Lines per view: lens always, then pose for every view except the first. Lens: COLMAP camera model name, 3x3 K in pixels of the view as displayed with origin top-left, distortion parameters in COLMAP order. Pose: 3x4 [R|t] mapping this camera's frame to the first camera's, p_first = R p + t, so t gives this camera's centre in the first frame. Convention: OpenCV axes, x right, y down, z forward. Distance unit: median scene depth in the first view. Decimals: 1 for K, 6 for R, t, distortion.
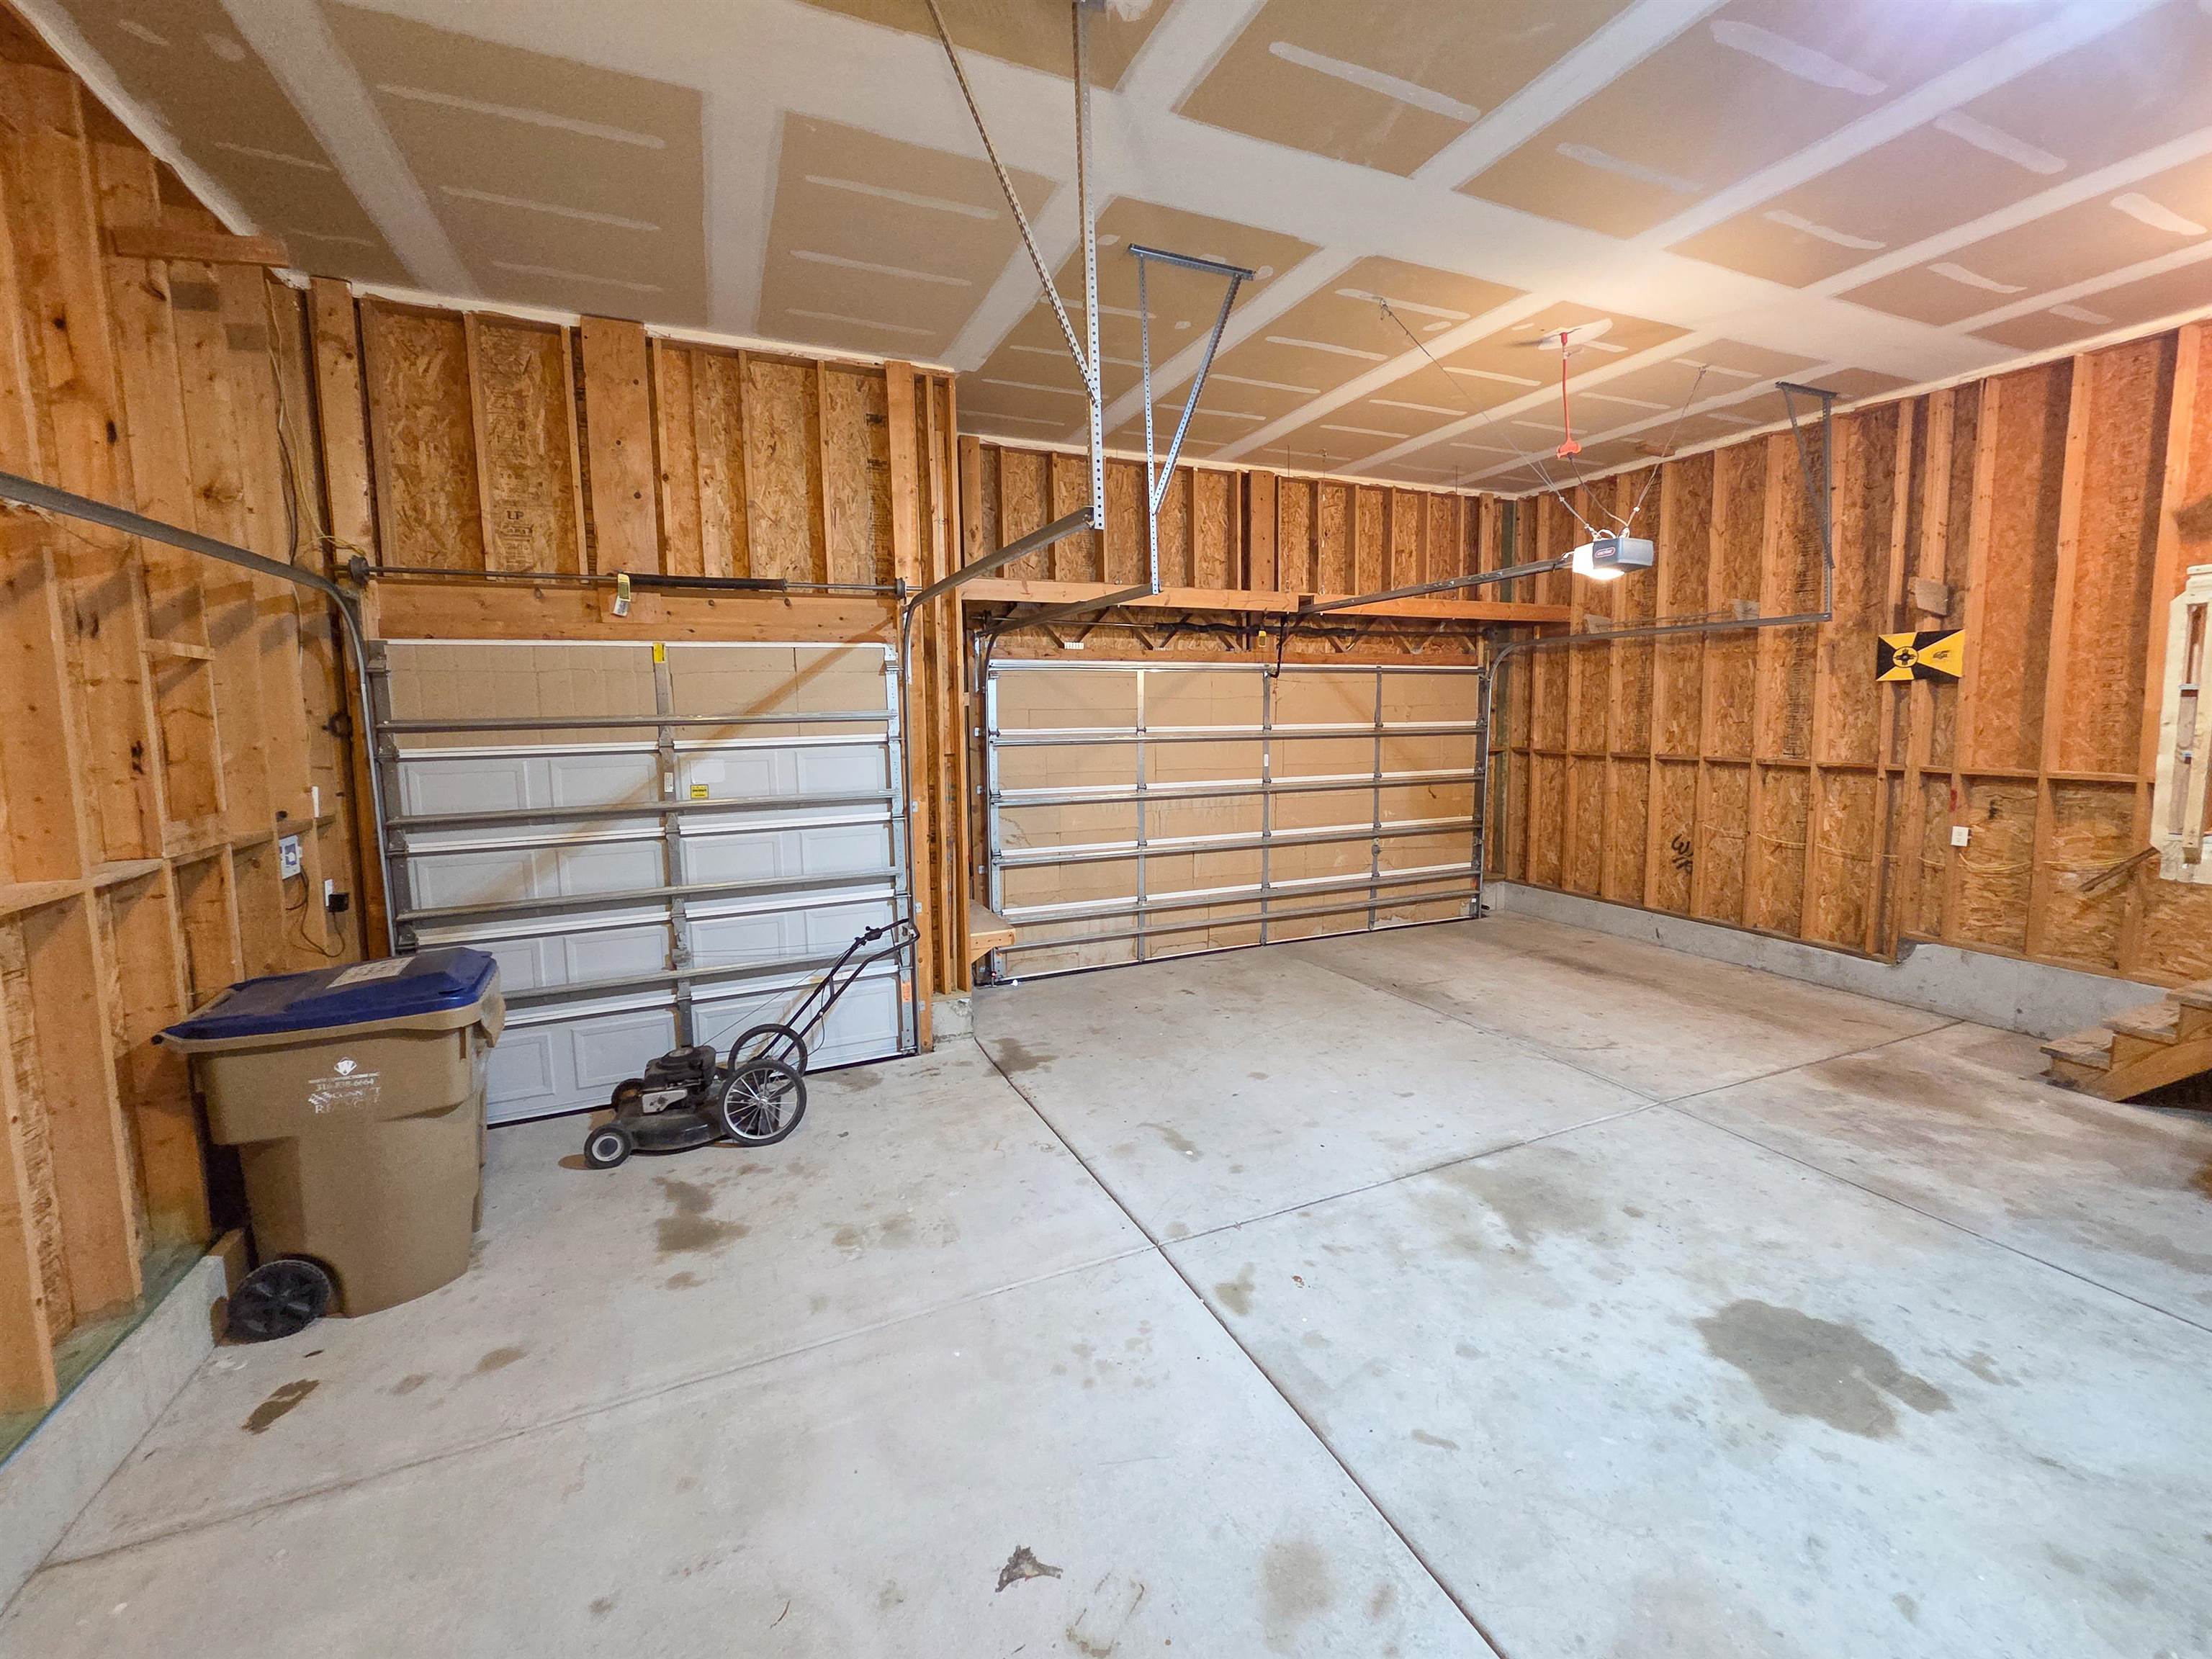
lens RADIAL K [[901.3, 0, 1112.4], [0, 901.3, 798.9], [0, 0, 1]] dist [-0.000585, 0.000036]
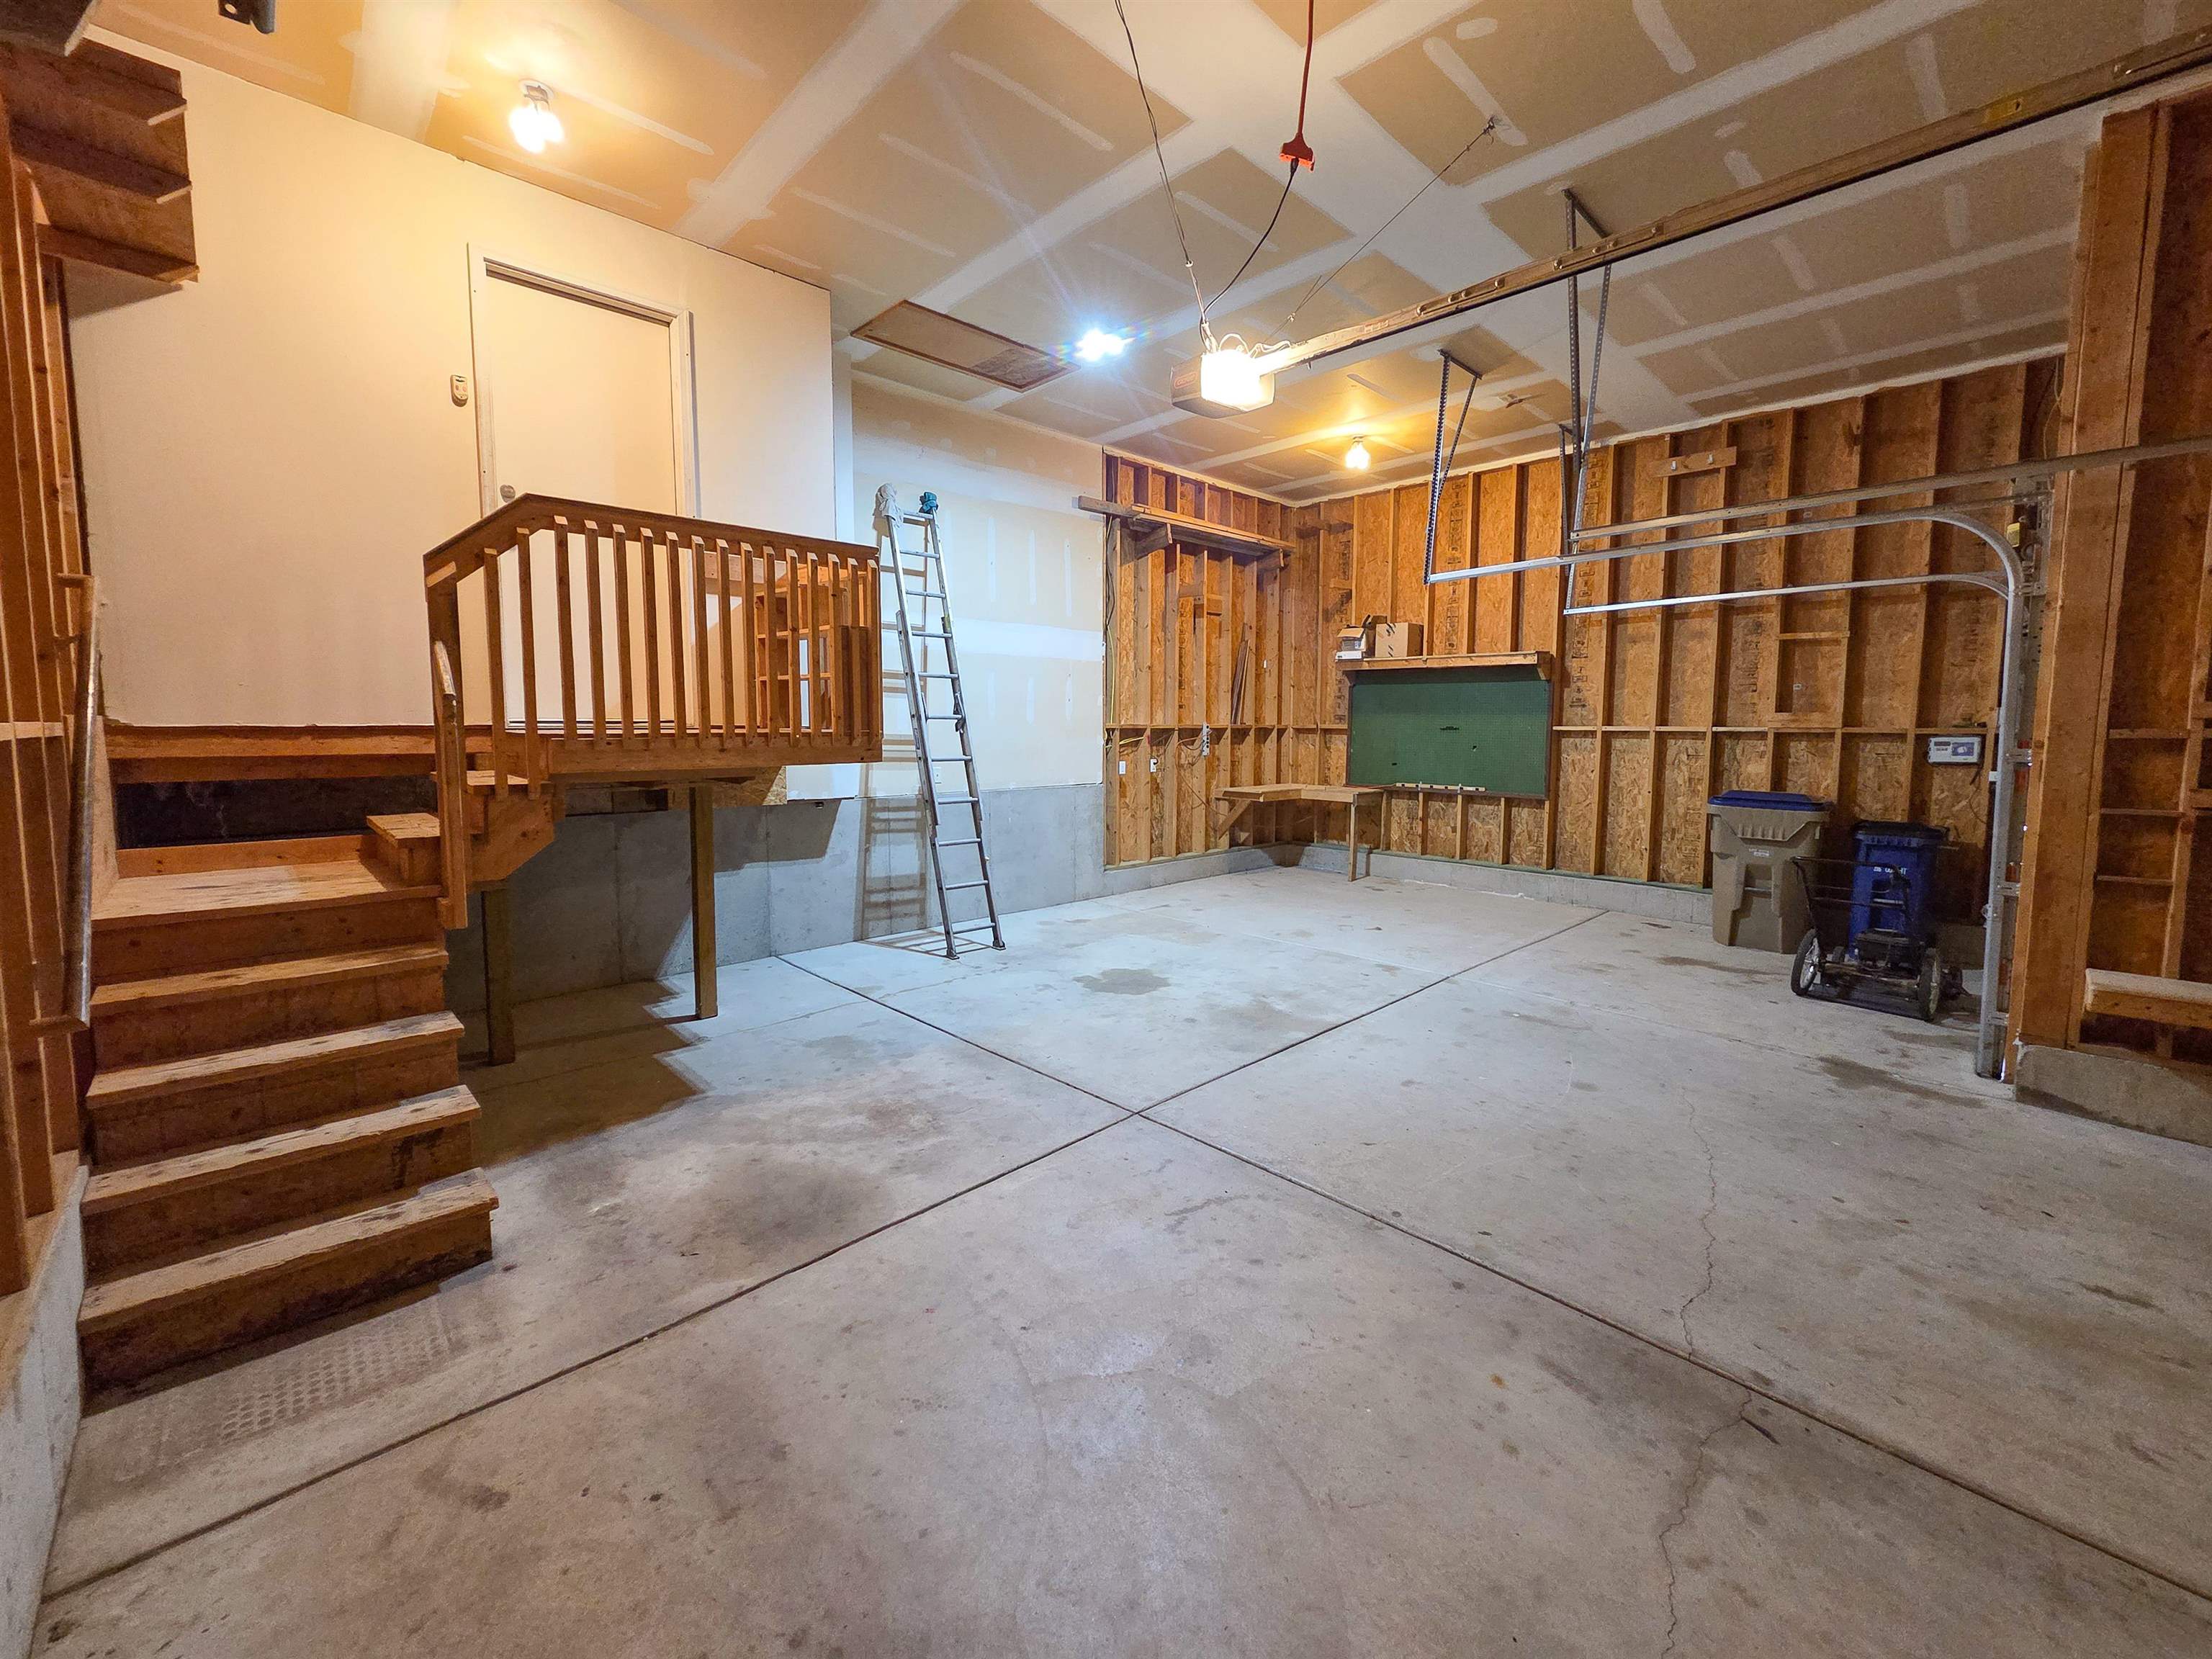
lens RADIAL K [[901.3, 0, 1112.4], [0, 901.3, 798.9], [0, 0, 1]] dist [-0.000585, 0.000036]
pose [[-0.937725, 0.038947, -0.345188, 0.958220], [-0.025408, 0.983344, 0.179971, -0.090713], [0.346448, 0.177534, -0.921116, 1.800814]]
